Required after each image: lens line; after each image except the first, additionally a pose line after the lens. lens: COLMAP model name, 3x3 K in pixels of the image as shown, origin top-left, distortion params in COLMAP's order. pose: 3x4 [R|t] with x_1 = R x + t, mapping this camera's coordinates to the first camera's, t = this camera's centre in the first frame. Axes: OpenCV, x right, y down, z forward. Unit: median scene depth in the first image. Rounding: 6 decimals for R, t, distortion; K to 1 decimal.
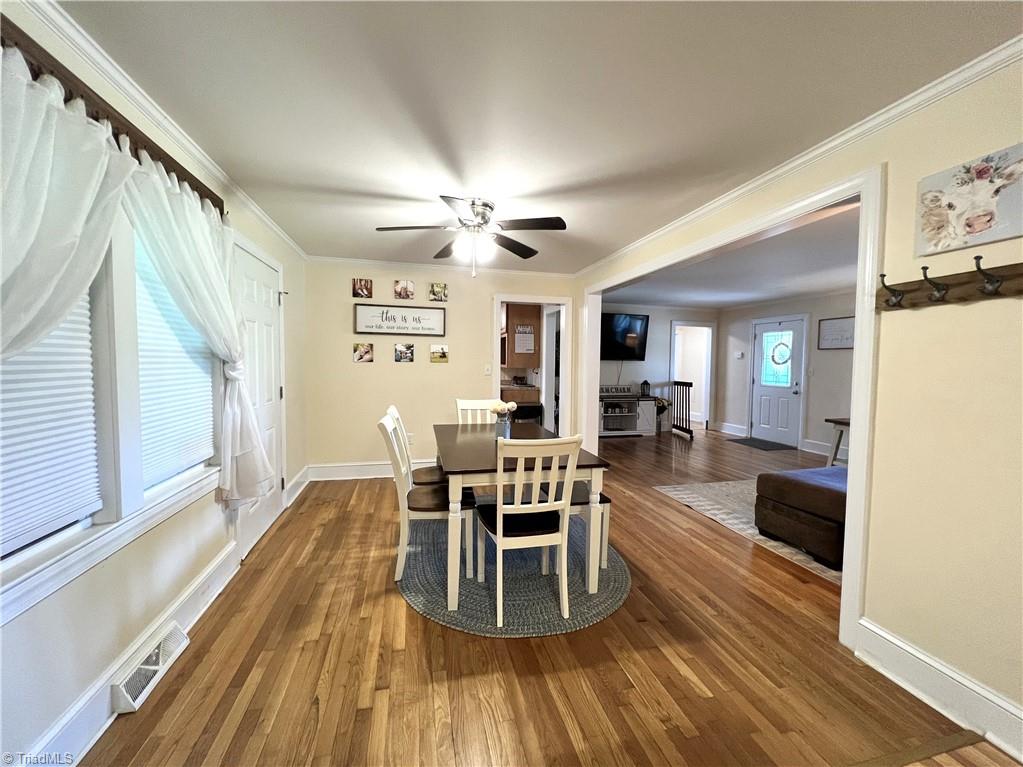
lens RADIAL K [[408.8, 0, 511.5], [0, 408.8, 383.5], [0, 0, 1]] dist [0.000052, -0.000107]
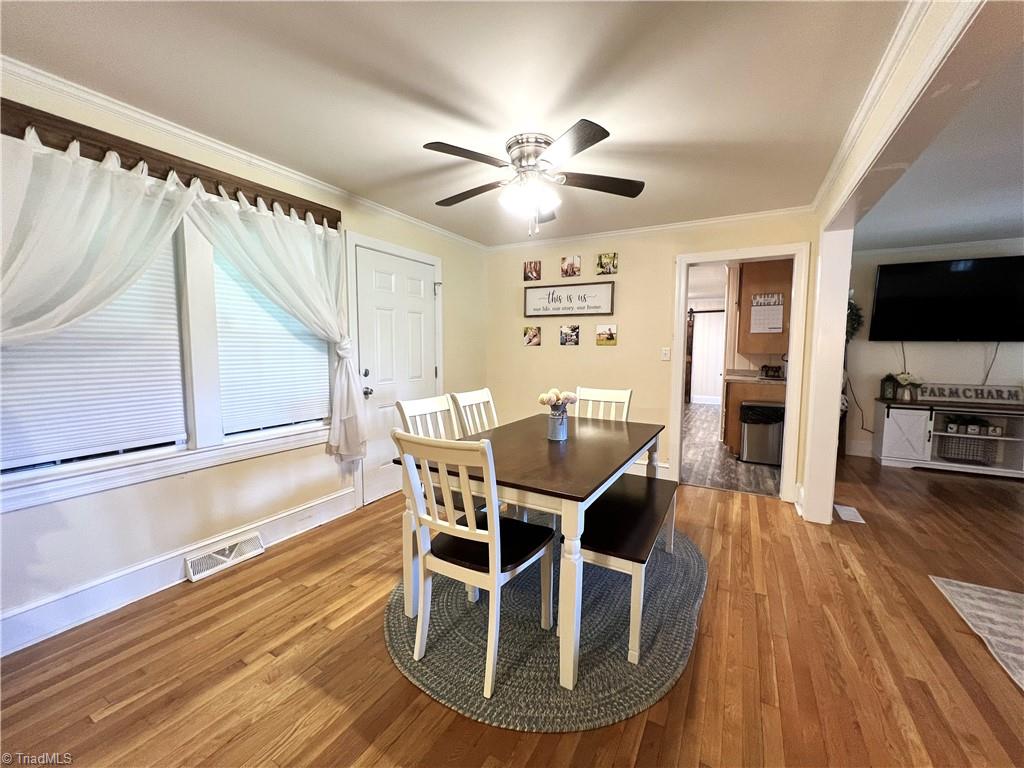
lens RADIAL K [[409.2, 0, 512.0], [0, 409.2, 384.0], [0, 0, 1]] dist [0.000052, -0.000107]
pose [[0.732292, 0.051165, -0.679066, 0.322608], [-0.033375, 0.998672, 0.039255, 0.003519], [0.680172, -0.006082, 0.733027, 0.270031]]
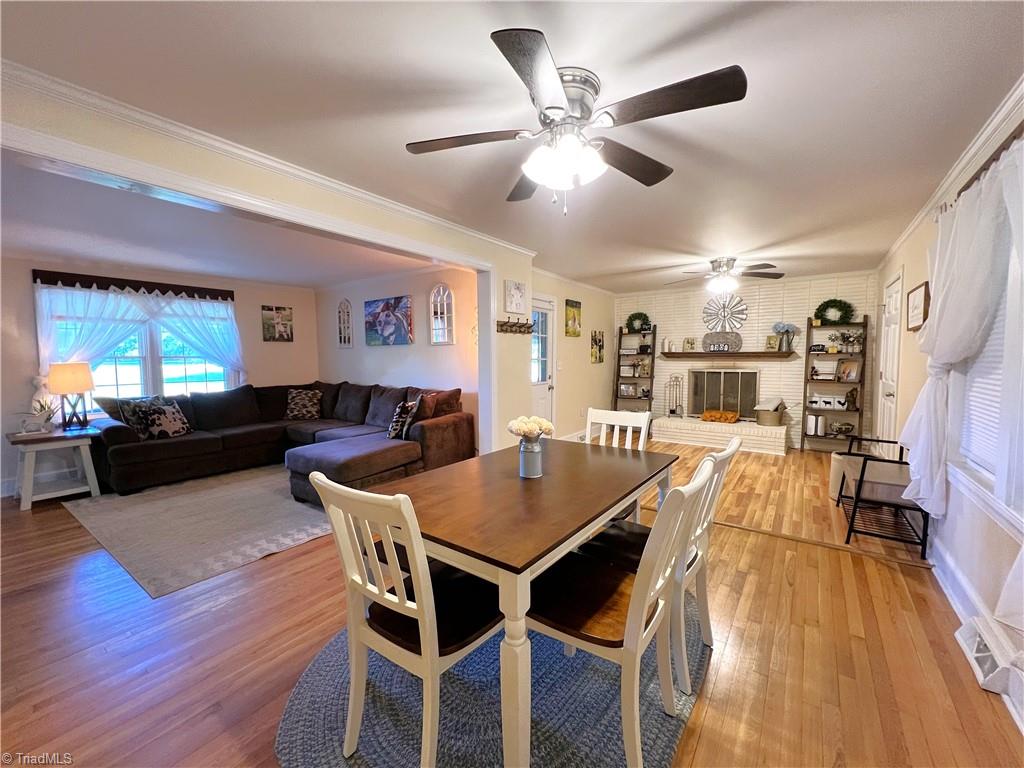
lens RADIAL K [[409.2, 0, 512.0], [0, 409.2, 384.0], [0, 0, 1]] dist [0.000052, -0.000107]
pose [[-0.642829, -0.054092, 0.764097, -0.364729], [0.043928, 0.993259, 0.107271, -0.058847], [-0.764749, 0.102522, -0.636119, 1.043106]]
